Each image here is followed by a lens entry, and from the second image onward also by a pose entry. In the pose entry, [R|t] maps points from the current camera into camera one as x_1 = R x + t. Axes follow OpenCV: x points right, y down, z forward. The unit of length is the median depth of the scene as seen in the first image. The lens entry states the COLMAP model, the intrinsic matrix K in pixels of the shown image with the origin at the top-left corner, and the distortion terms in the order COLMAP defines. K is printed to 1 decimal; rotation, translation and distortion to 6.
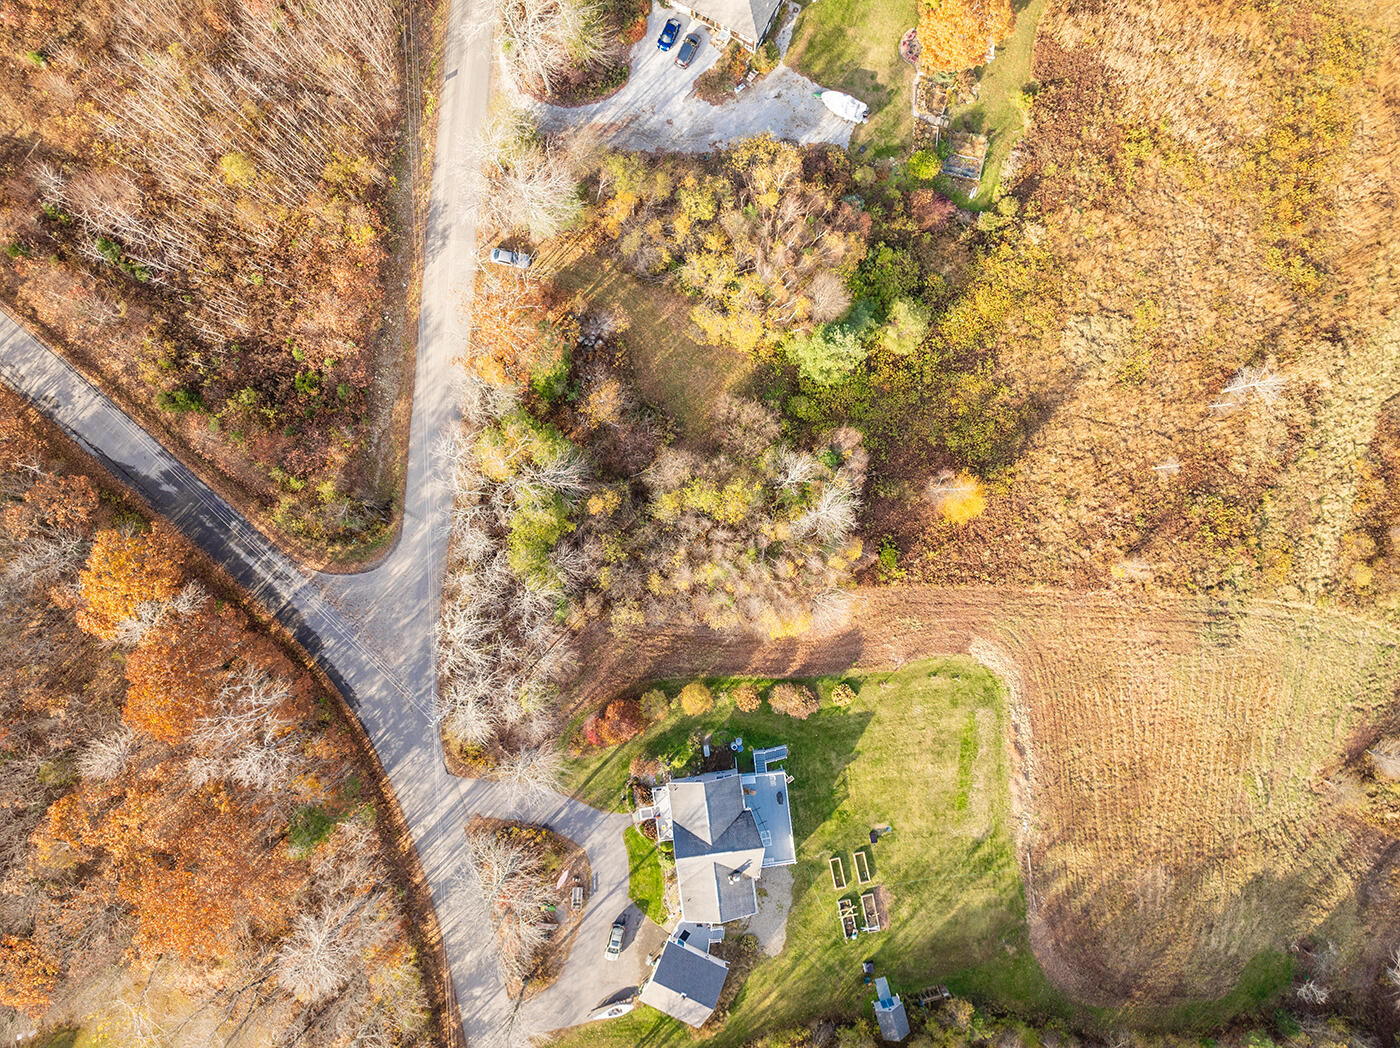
lens RADIAL K [[940.5, 0, 701.7], [0, 940.5, 521.3], [0, 0, 1]] dist [-0.026436, 0.001954]
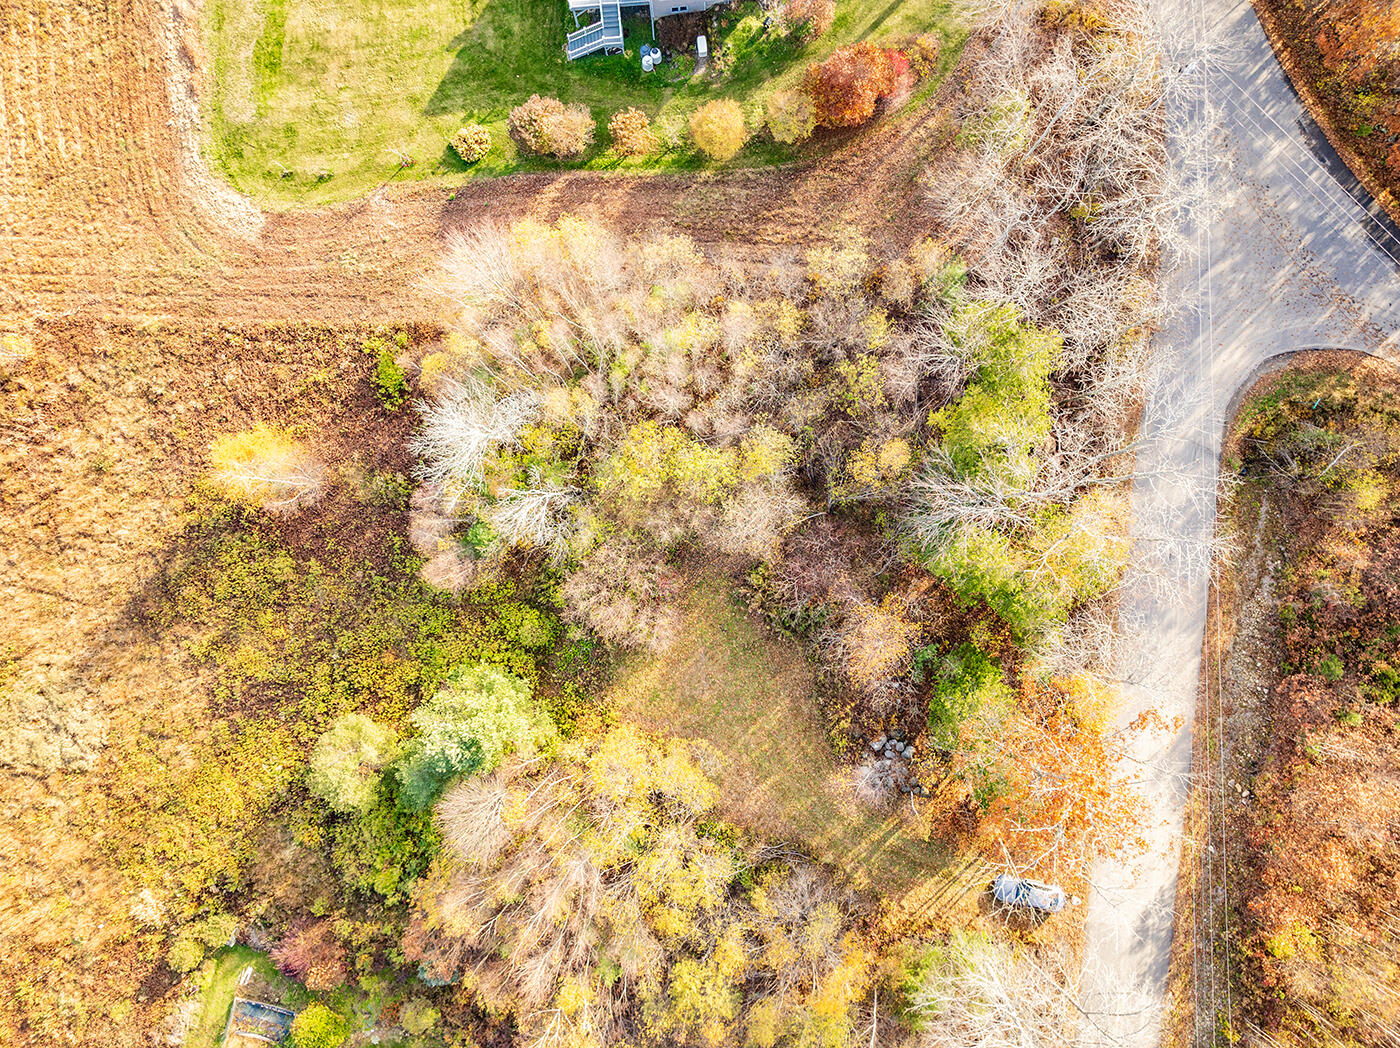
lens RADIAL K [[940.5, 0, 701.7], [0, 940.5, 521.3], [0, 0, 1]] dist [-0.026436, 0.001954]
pose [[-0.999853, -0.016456, 0.004856, -0.002045], [0.016457, -0.999865, 0.000047, -0.054900], [0.004855, 0.000127, 0.999988, 0.422000]]
